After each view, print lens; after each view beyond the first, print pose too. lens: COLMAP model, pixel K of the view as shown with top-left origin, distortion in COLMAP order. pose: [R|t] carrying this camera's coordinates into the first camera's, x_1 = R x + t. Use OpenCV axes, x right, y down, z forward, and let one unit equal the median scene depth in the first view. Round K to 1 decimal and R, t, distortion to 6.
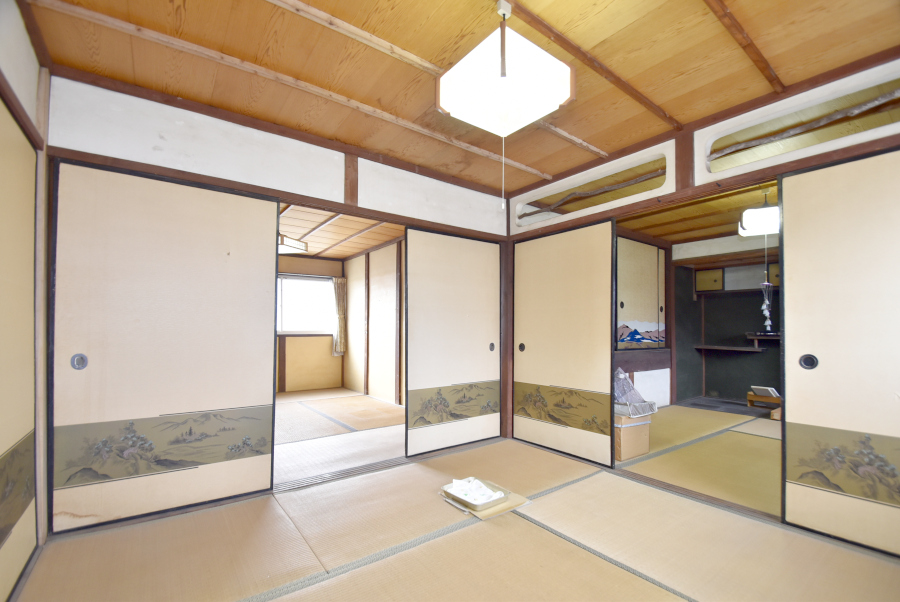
lens RADIAL K [[397.5, 0, 451.8], [0, 397.5, 324.5], [0, 0, 1]] dist [-0.000148, -0.000077]
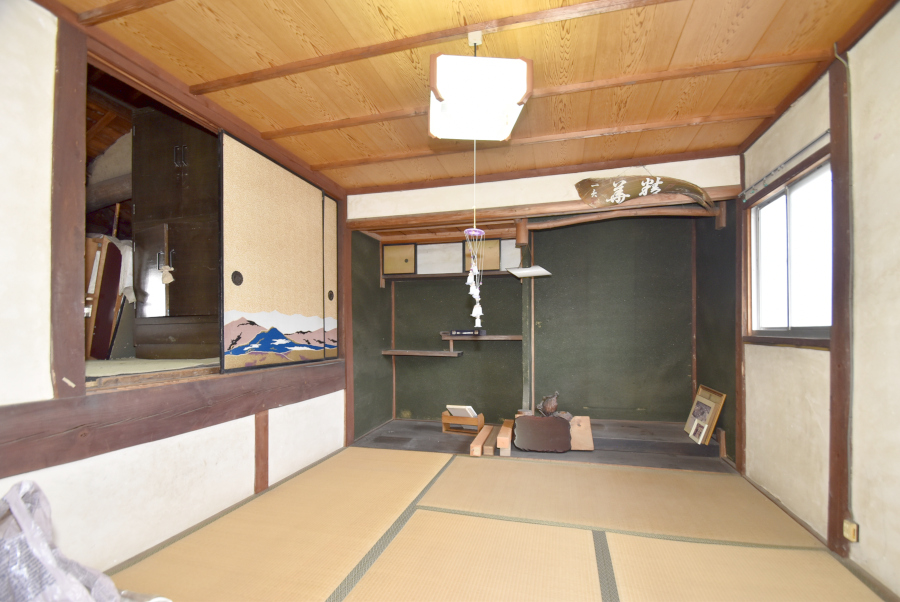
lens RADIAL K [[397.5, 0, 451.8], [0, 397.5, 324.5], [0, 0, 1]] dist [-0.000148, -0.000077]
pose [[0.785934, -0.001338, 0.618308, 0.300187], [0.002379, 0.999997, -0.000860, 0.007909], [-0.618305, 0.002147, 0.785935, 0.407219]]
